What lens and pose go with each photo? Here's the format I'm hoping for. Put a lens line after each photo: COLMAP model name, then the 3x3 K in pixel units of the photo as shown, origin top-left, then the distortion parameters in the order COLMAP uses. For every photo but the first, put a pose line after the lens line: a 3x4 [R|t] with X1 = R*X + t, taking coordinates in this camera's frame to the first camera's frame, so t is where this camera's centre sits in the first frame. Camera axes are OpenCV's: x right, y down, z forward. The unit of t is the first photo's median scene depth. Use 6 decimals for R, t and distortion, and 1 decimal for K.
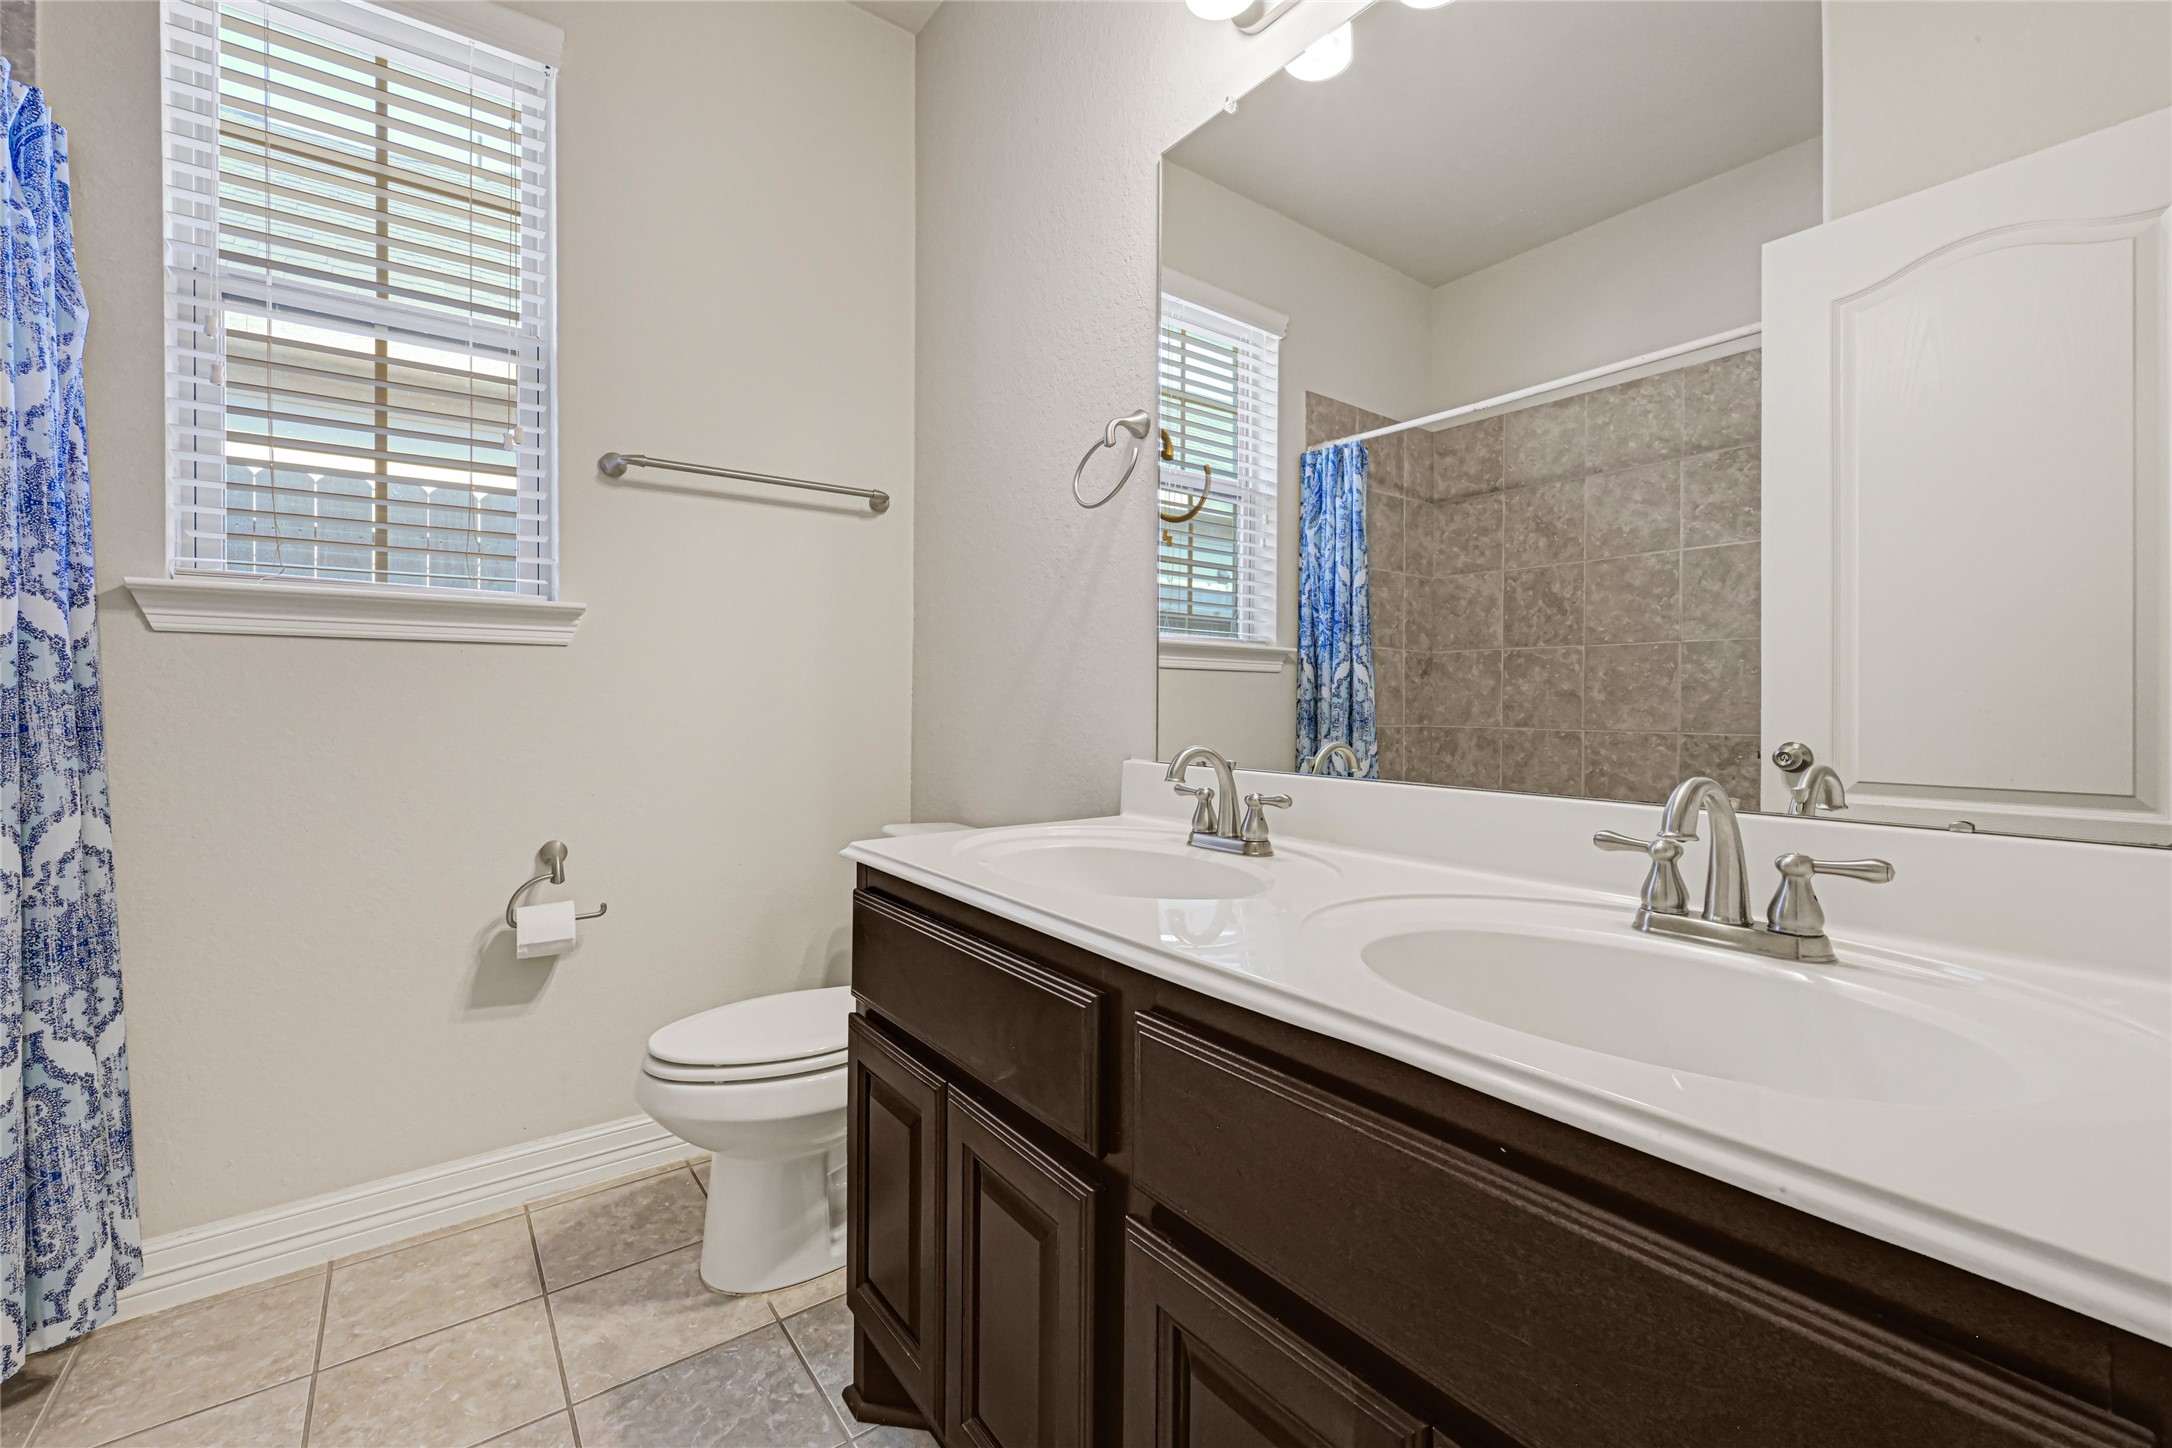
lens RADIAL K [[876.2, 0, 1083.3], [0, 876.2, 711.8], [0, 0, 1]] dist [0.000756, 0.000041]
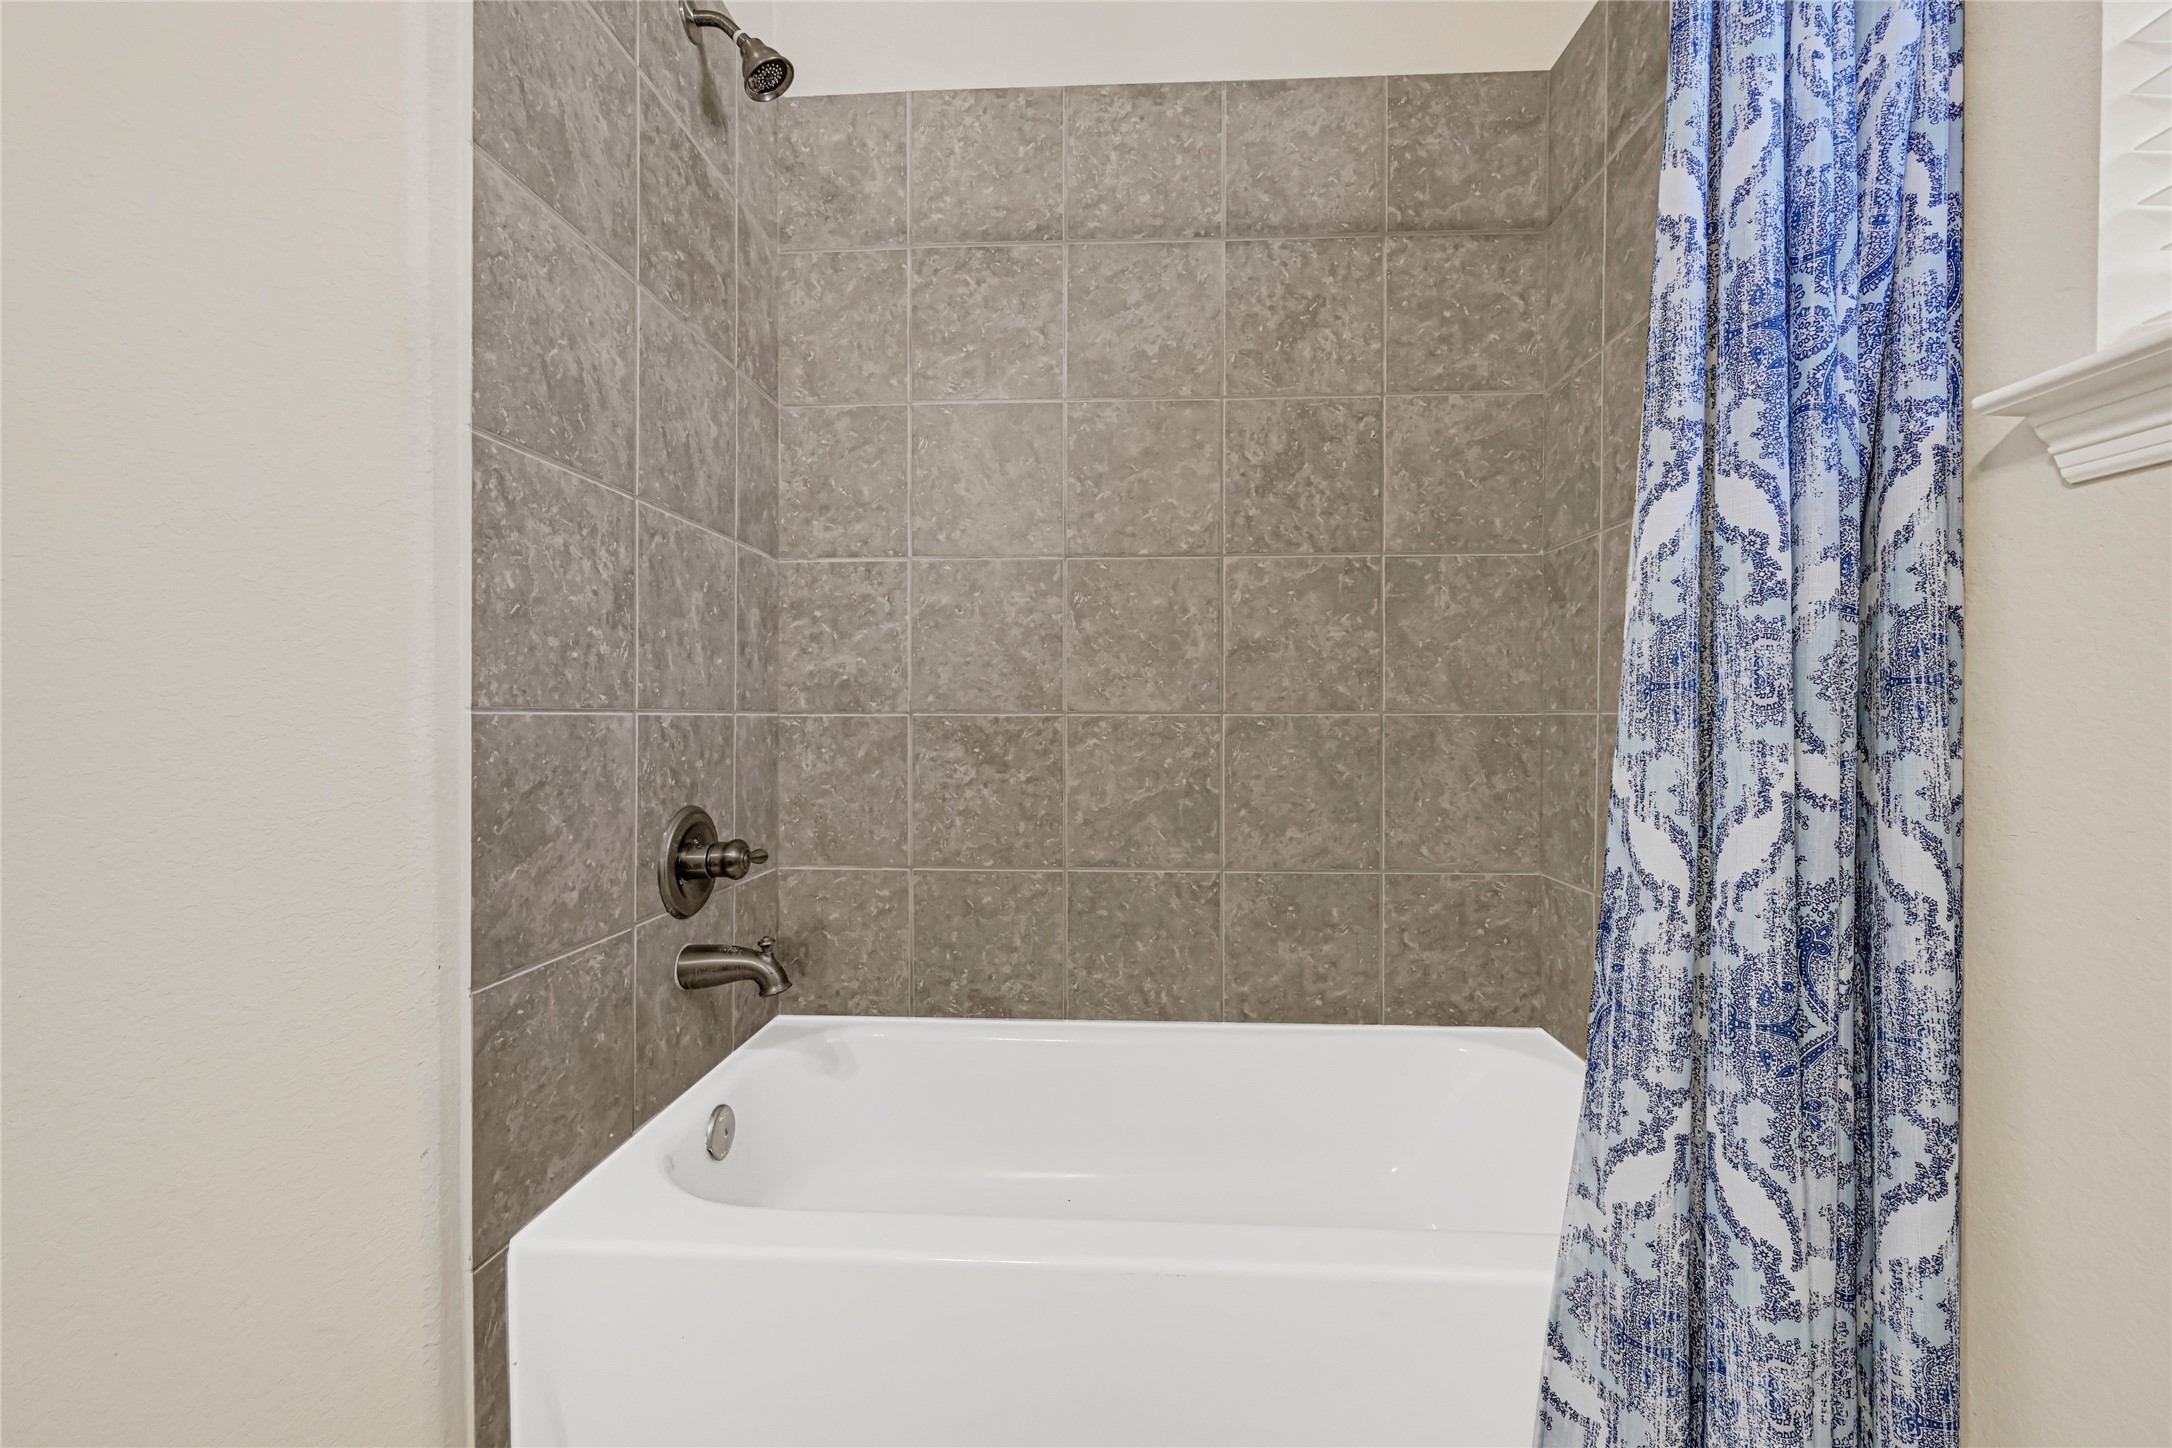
lens RADIAL K [[876.2, 0, 1086.6], [0, 876.2, 718.4], [0, 0, 1]] dist [0.000756, 0.000041]
pose [[-0.647868, 0.003905, -0.761742, -0.374167], [-0.006798, 0.999917, 0.010907, 0.045586], [0.761722, 0.012244, -0.647788, 1.051011]]
